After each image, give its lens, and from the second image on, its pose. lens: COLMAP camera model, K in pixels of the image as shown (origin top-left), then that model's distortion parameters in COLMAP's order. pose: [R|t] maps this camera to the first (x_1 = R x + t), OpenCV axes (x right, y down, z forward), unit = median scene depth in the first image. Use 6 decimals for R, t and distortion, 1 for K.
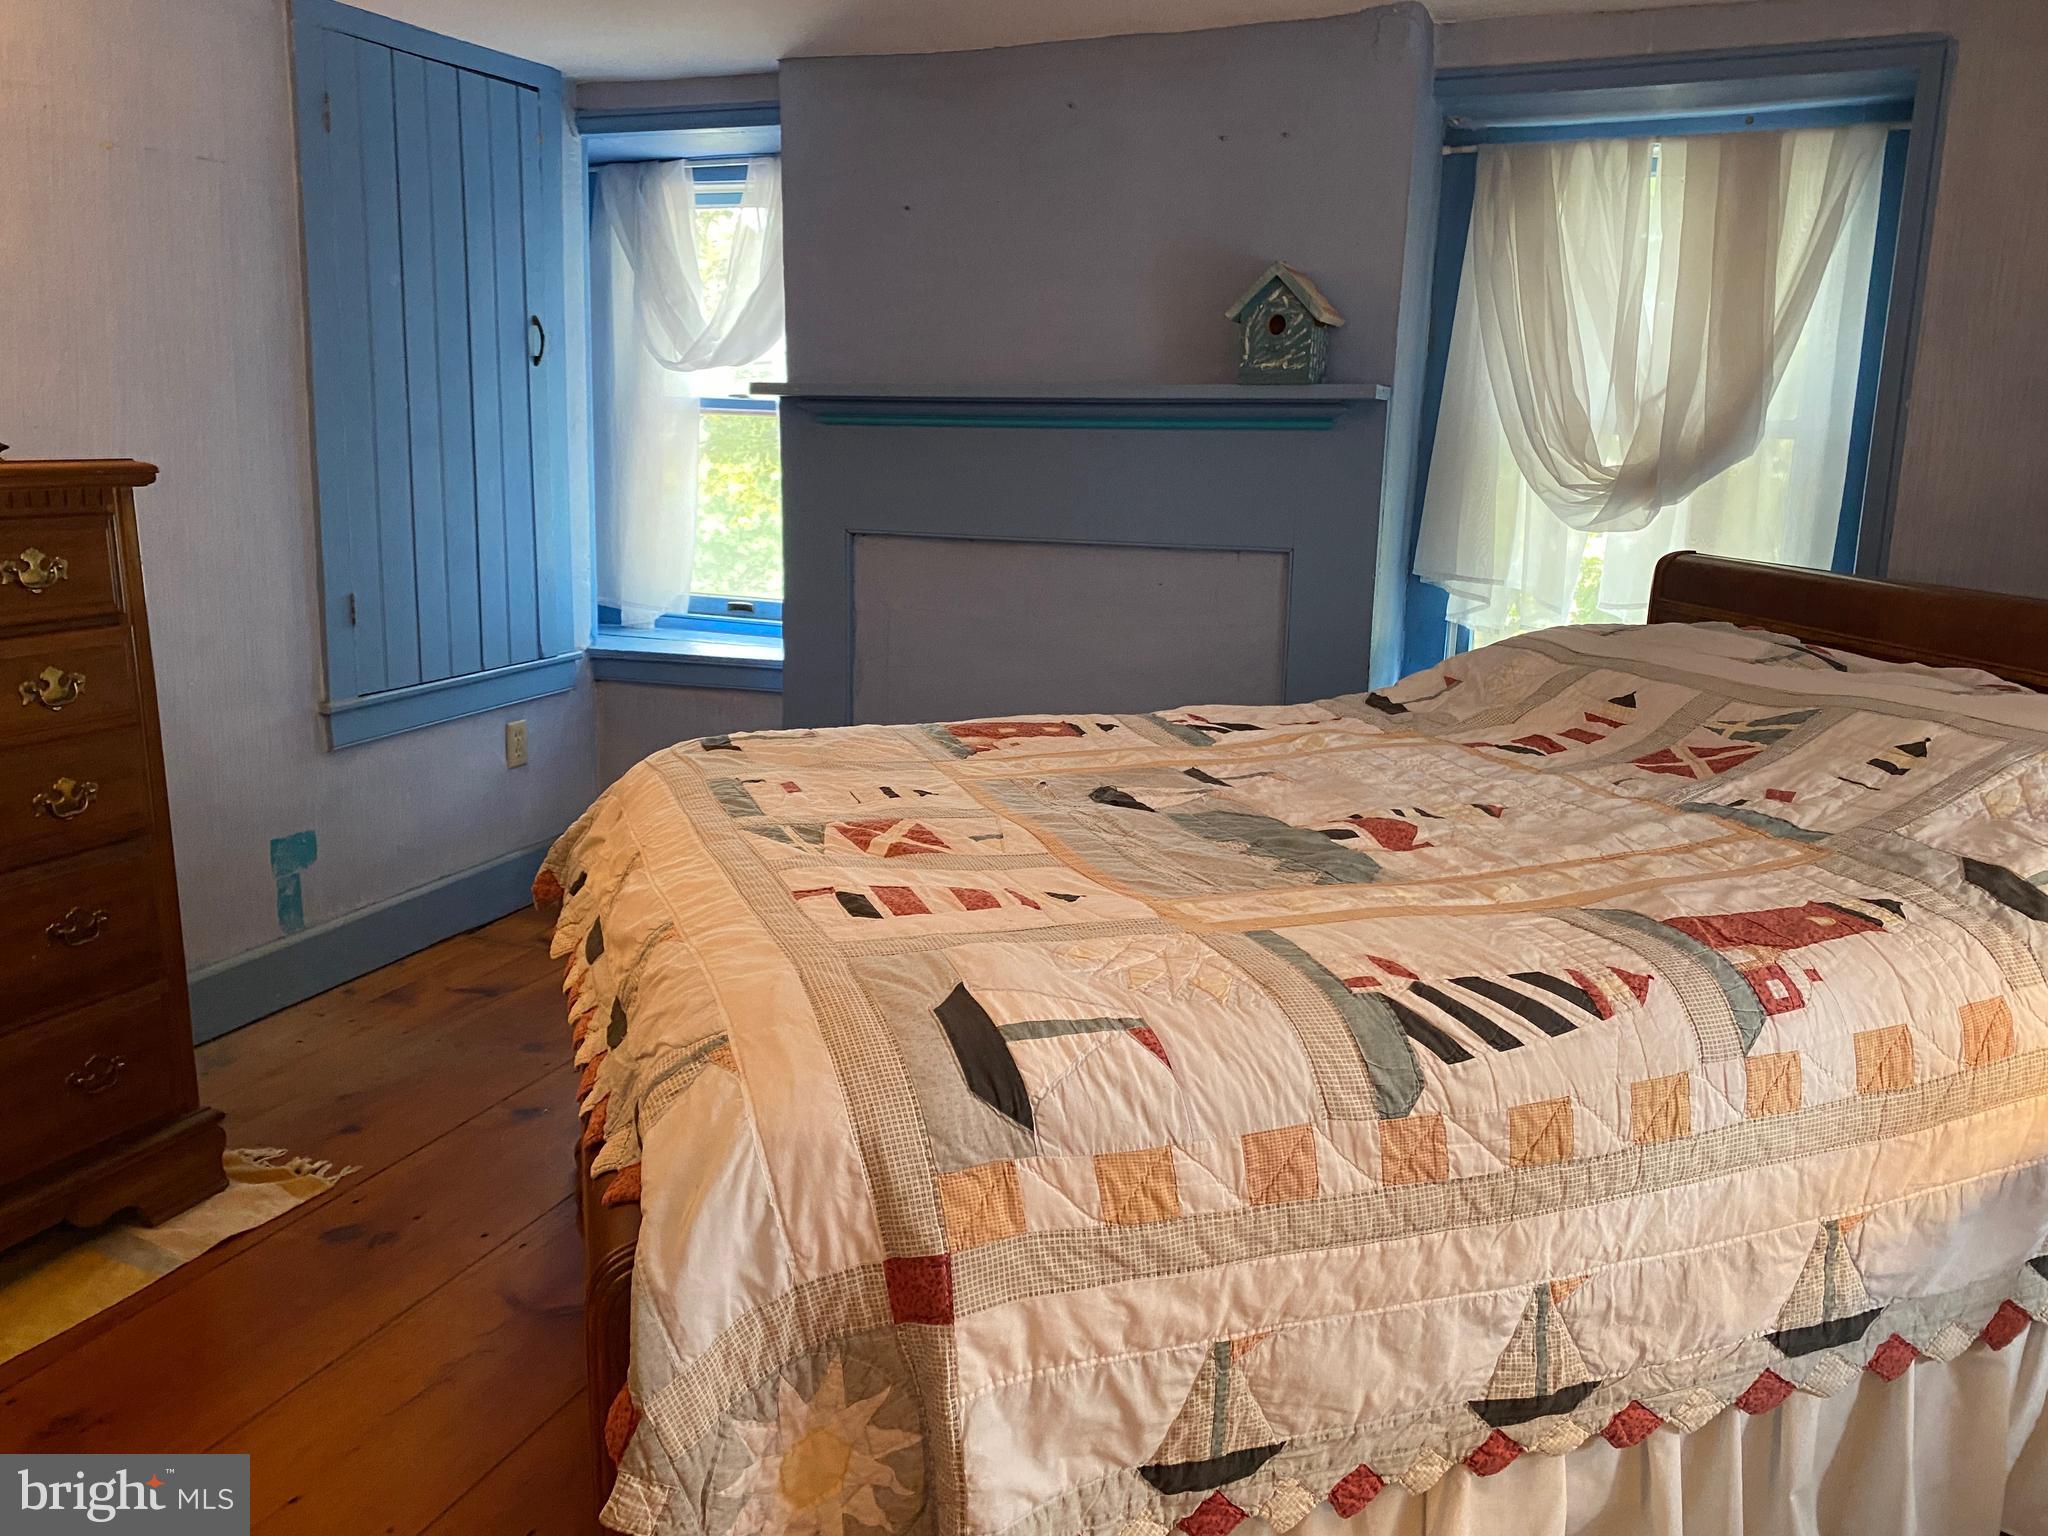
lens RADIAL K [[1556.4, 0, 1031.8], [0, 1556.4, 749.2], [0, 0, 1]] dist [0.068129, -0.082587]
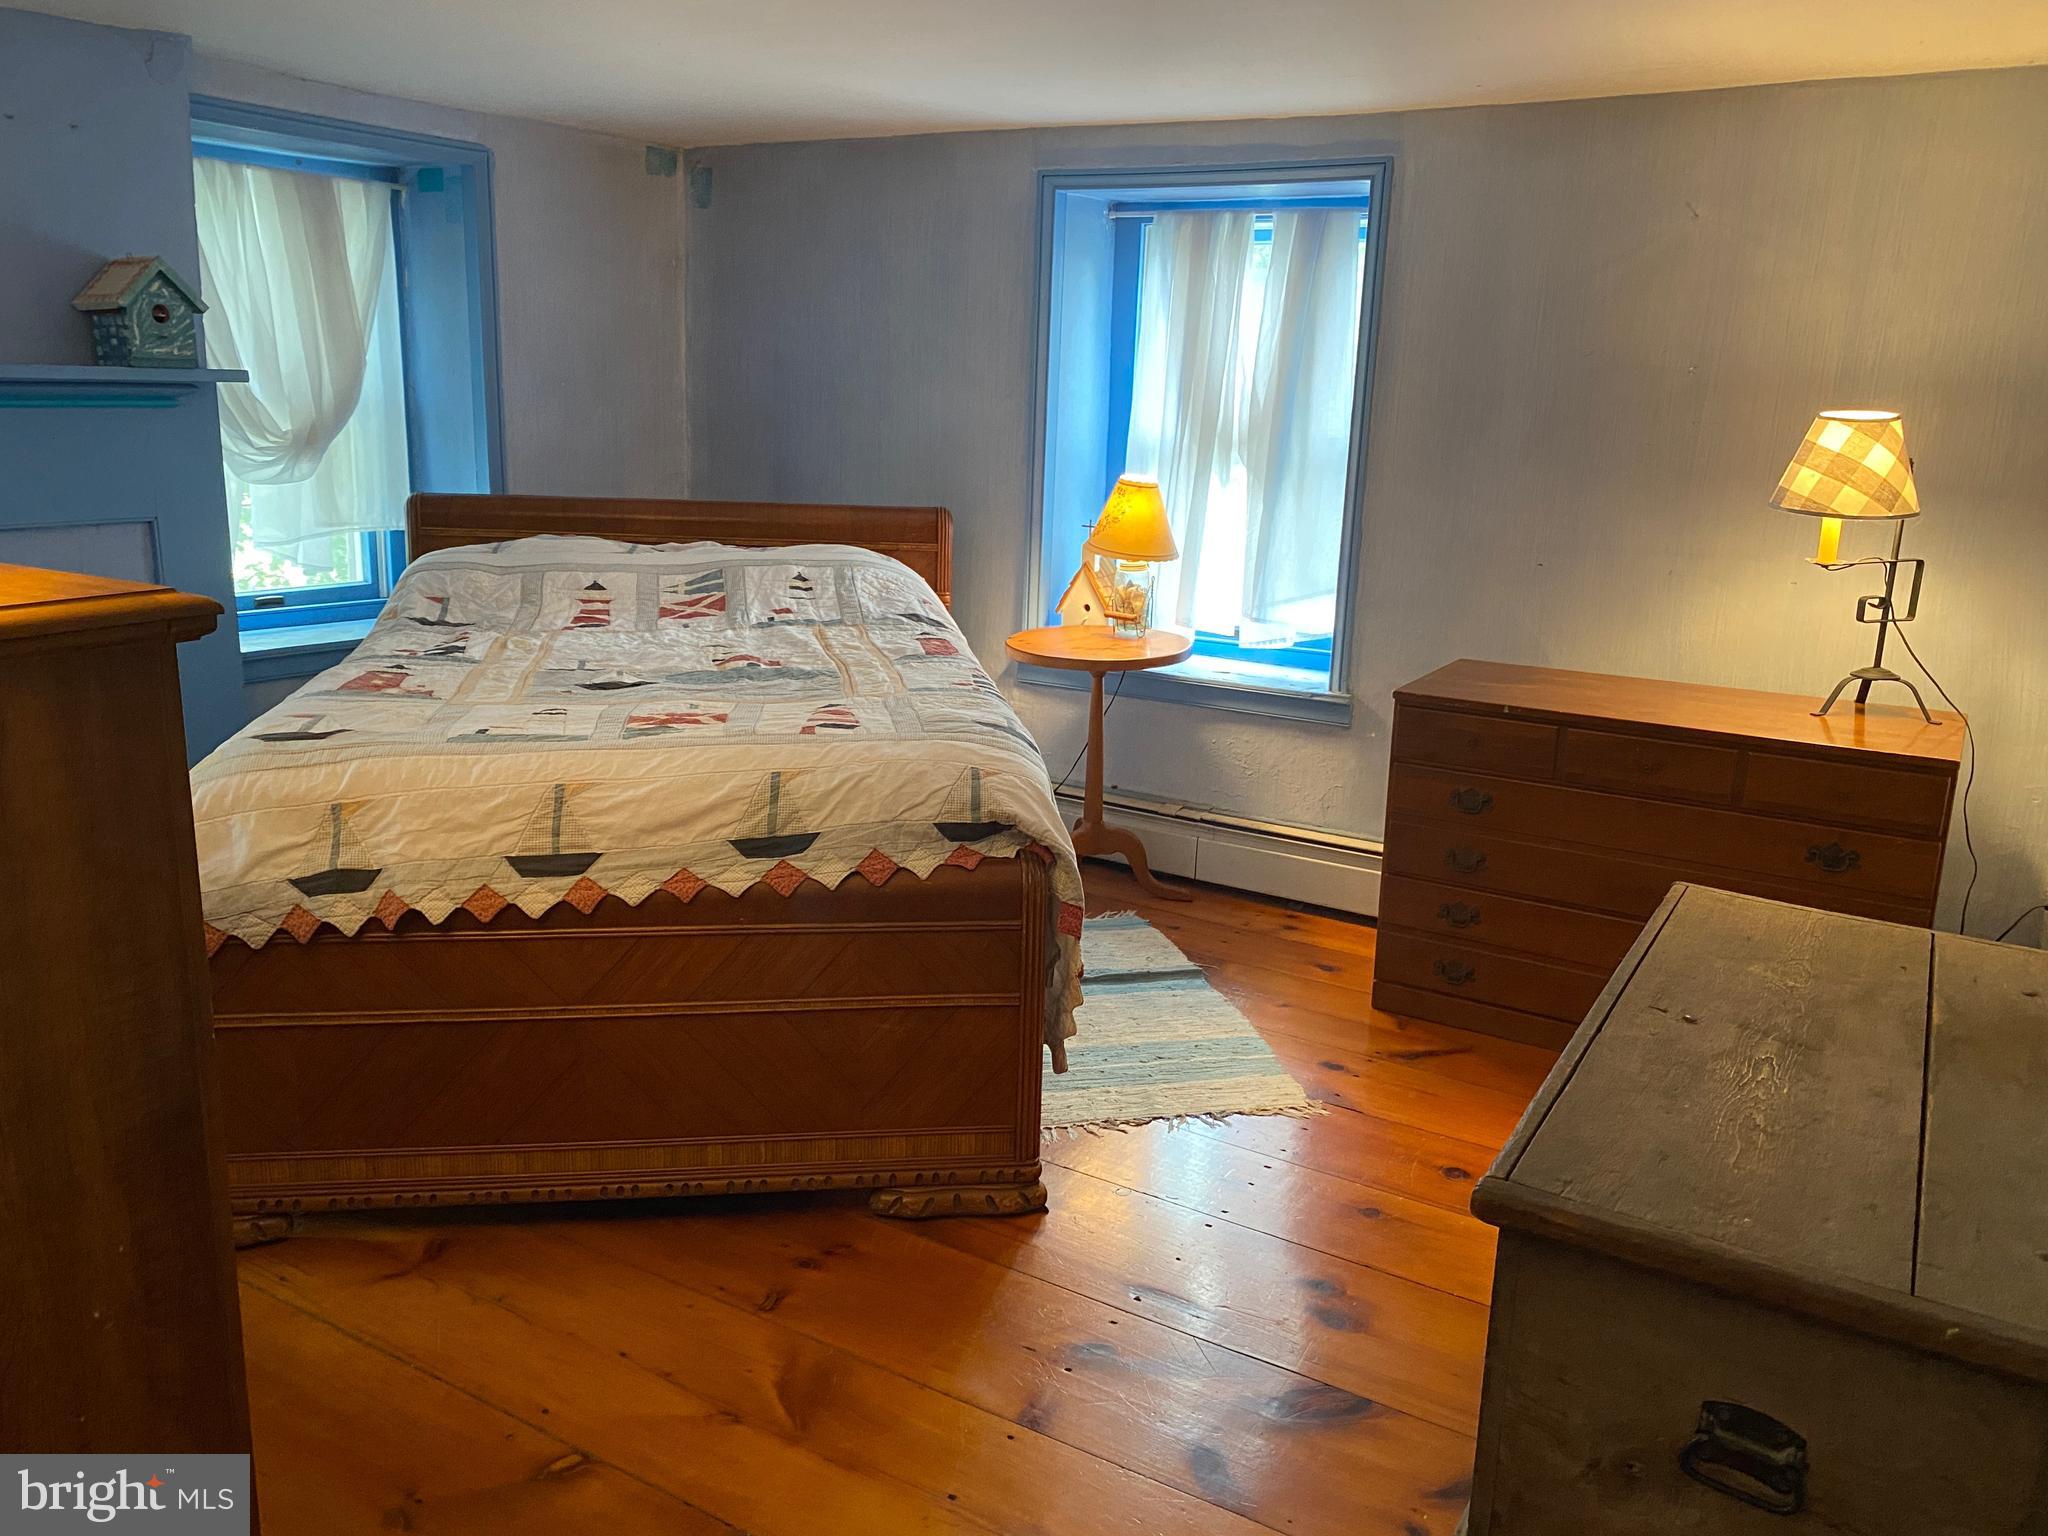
lens RADIAL K [[1556.4, 0, 1031.8], [0, 1556.4, 749.2], [0, 0, 1]] dist [0.068129, -0.082587]
pose [[0.156900, -0.235116, 0.959220, -0.854351], [0.176185, 0.962333, 0.207060, -0.097251], [-0.971772, 0.136513, 0.192414, 0.232581]]
